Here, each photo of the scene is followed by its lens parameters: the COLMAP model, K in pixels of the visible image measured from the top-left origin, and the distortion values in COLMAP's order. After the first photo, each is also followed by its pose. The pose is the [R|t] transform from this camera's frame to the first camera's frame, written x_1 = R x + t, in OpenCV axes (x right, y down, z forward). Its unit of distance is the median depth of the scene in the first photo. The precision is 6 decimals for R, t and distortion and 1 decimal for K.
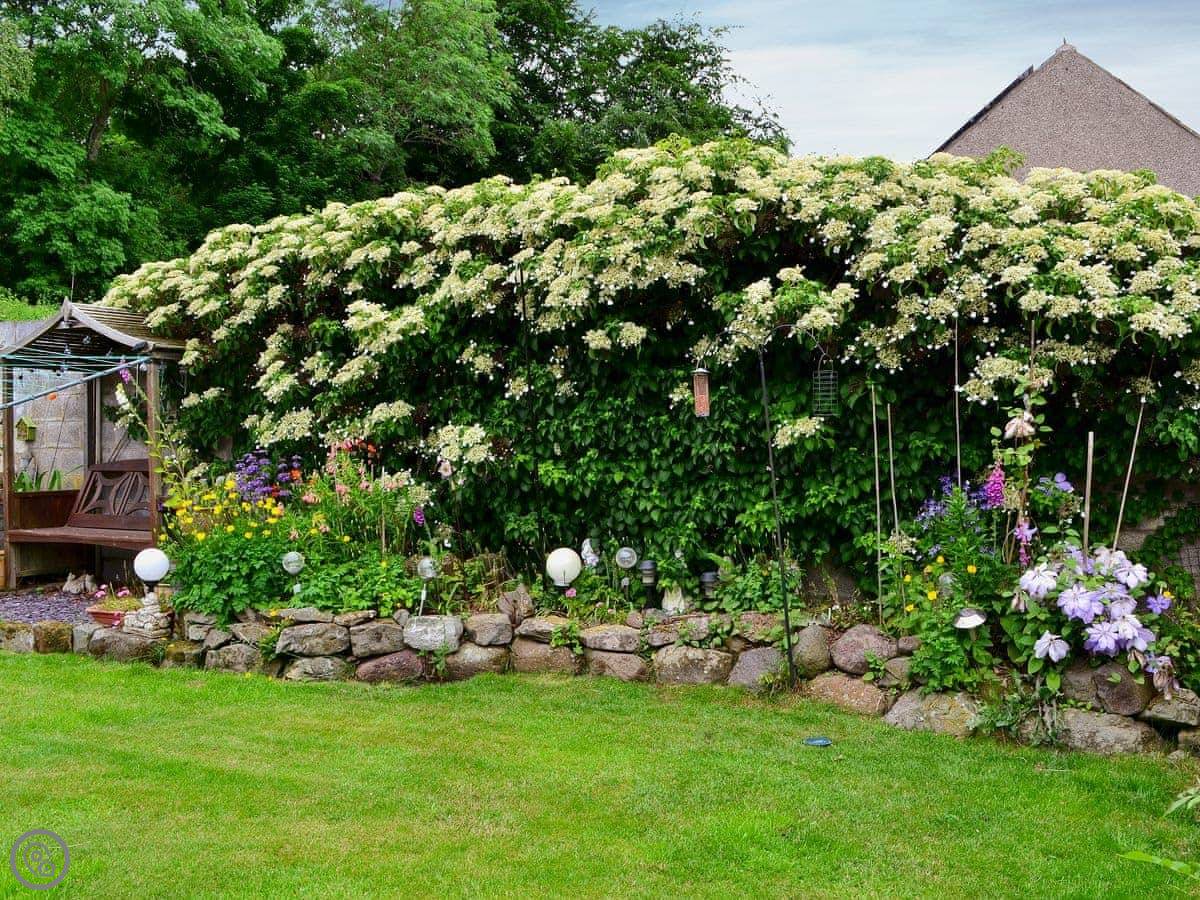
lens RADIAL K [[997.4, 0, 599.1], [0, 997.4, 428.9], [0, 0, 1]] dist [0.070668, -0.079371]
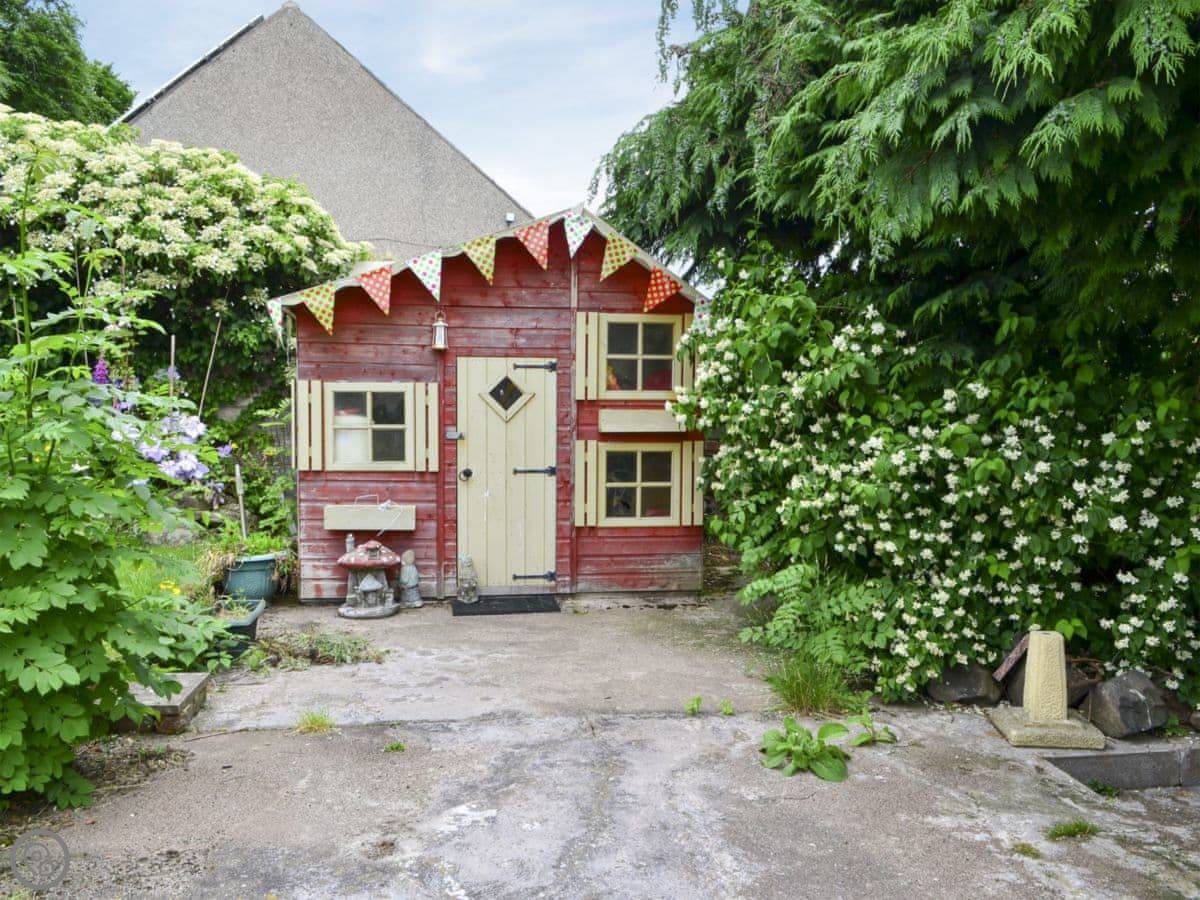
lens RADIAL K [[1163.6, 0, 600.0], [0, 1163.6, 450.0], [0, 0, 1]] dist [0.038971, -0.006808]
pose [[0.855159, -0.034359, 0.517227, 0.130535], [-0.010524, 0.996444, 0.083593, 0.019969], [-0.518260, -0.076929, 0.851756, -0.761805]]
